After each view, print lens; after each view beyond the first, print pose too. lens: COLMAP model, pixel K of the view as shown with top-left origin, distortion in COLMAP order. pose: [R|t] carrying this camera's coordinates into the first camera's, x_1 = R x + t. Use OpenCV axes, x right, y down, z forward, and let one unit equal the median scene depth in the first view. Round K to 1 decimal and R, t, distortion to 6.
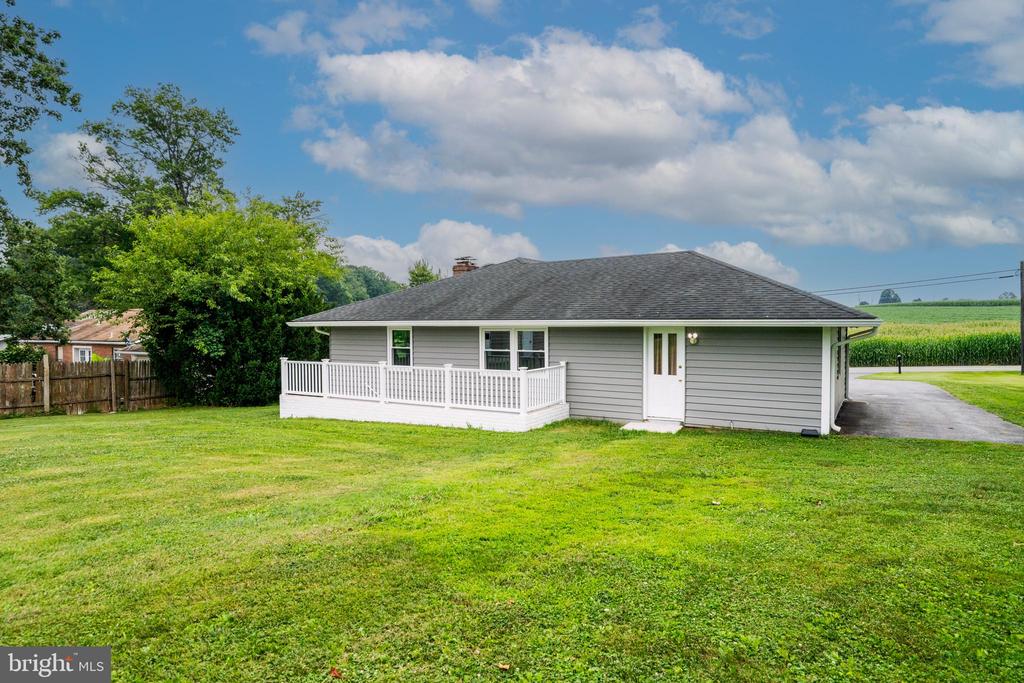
lens RADIAL K [[594.1, 0, 506.4], [0, 594.1, 347.5], [0, 0, 1]] dist [-0.002852, 0.000268]
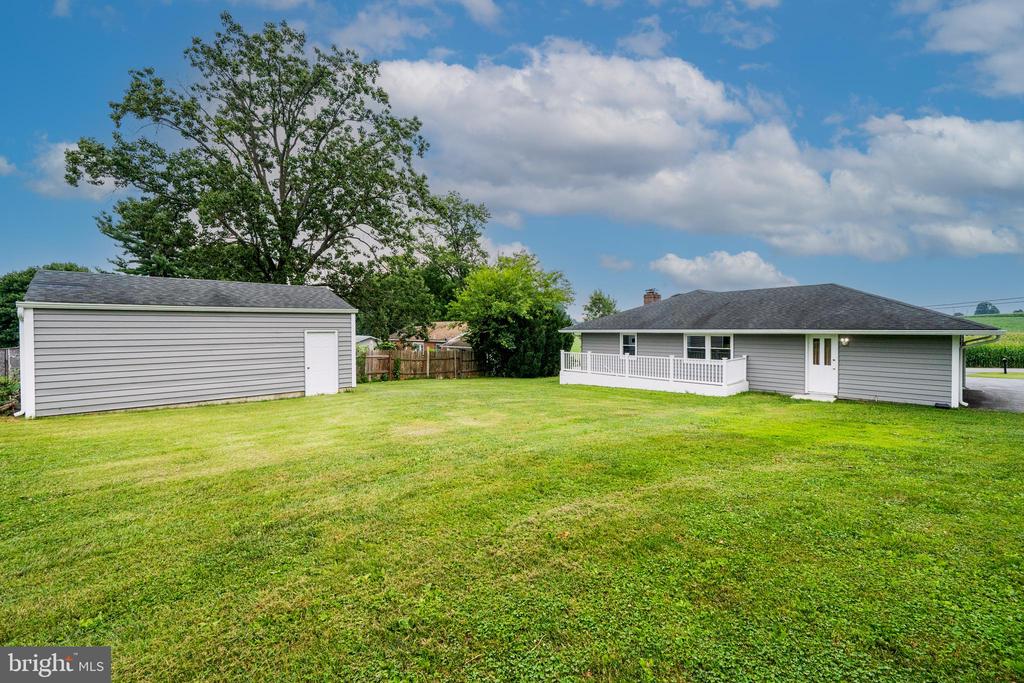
lens RADIAL K [[404.5, 0, 519.2], [0, 404.5, 338.6], [0, 0, 1]] dist [-0.002537, 0.001059]
pose [[0.959532, 0.009435, -0.281443, -0.167652], [-0.015075, 0.999726, -0.017883, 0.006493], [0.281197, 0.021402, 0.959411, -0.207064]]
